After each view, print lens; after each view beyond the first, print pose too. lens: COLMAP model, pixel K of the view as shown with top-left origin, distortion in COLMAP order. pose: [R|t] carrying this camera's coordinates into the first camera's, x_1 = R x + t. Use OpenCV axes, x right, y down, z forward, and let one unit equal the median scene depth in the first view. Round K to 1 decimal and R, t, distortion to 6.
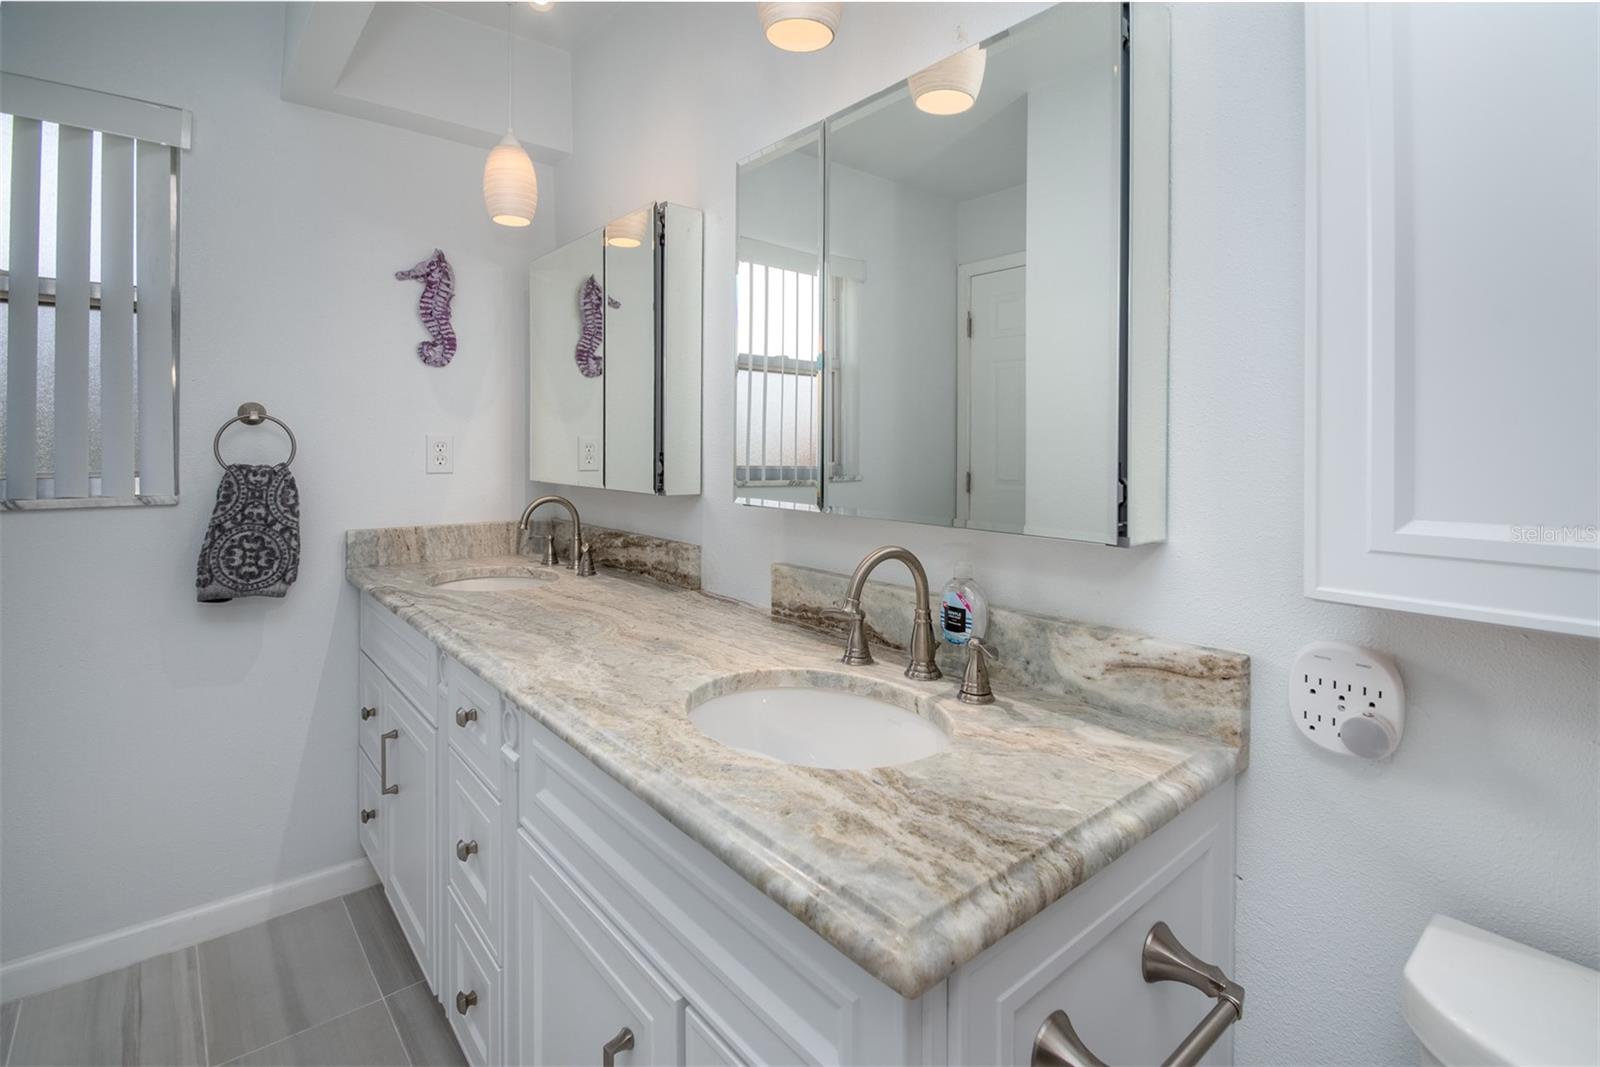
lens RADIAL K [[736.2, 0, 788.7], [0, 736.2, 458.6], [0, 0, 1]] dist [-0.004866, -0.008040]
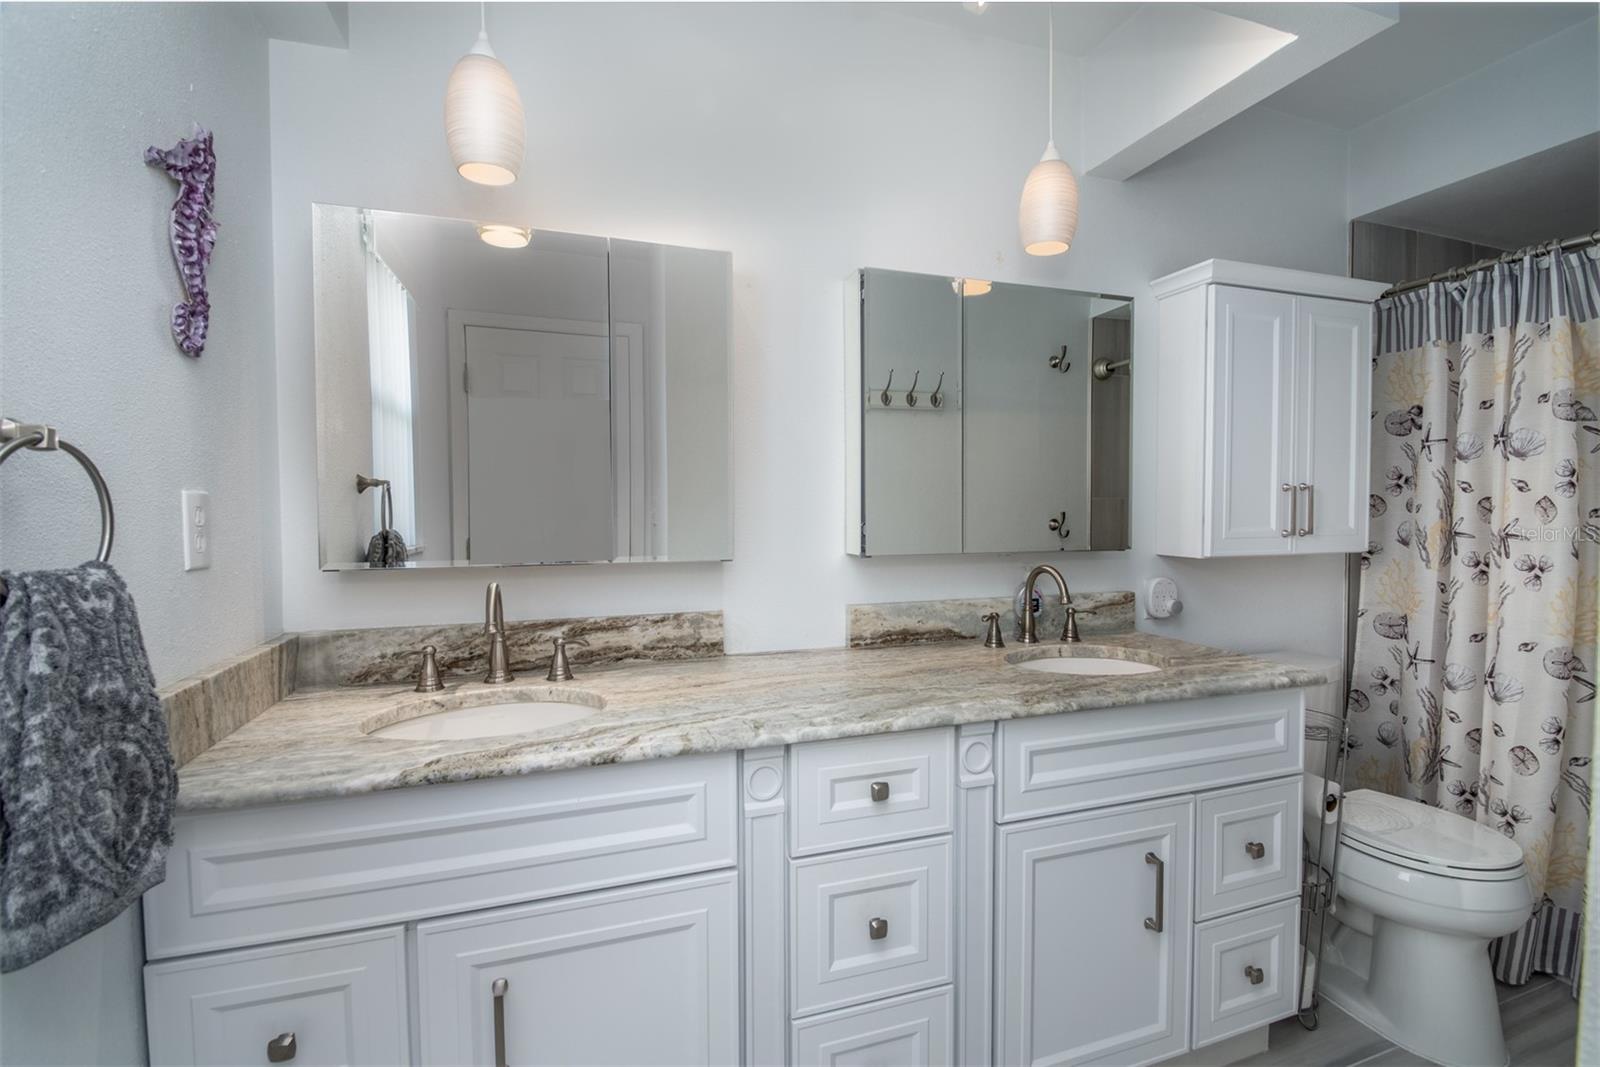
lens RADIAL K [[736.2, 0, 800.8], [0, 736.2, 529.5], [0, 0, 1]] dist [-0.004866, -0.008040]
pose [[0.363453, -0.033635, 0.931005, -0.966368], [0.021570, 0.999384, 0.027684, -0.015893], [-0.931363, 0.010020, 0.363954, 0.518835]]
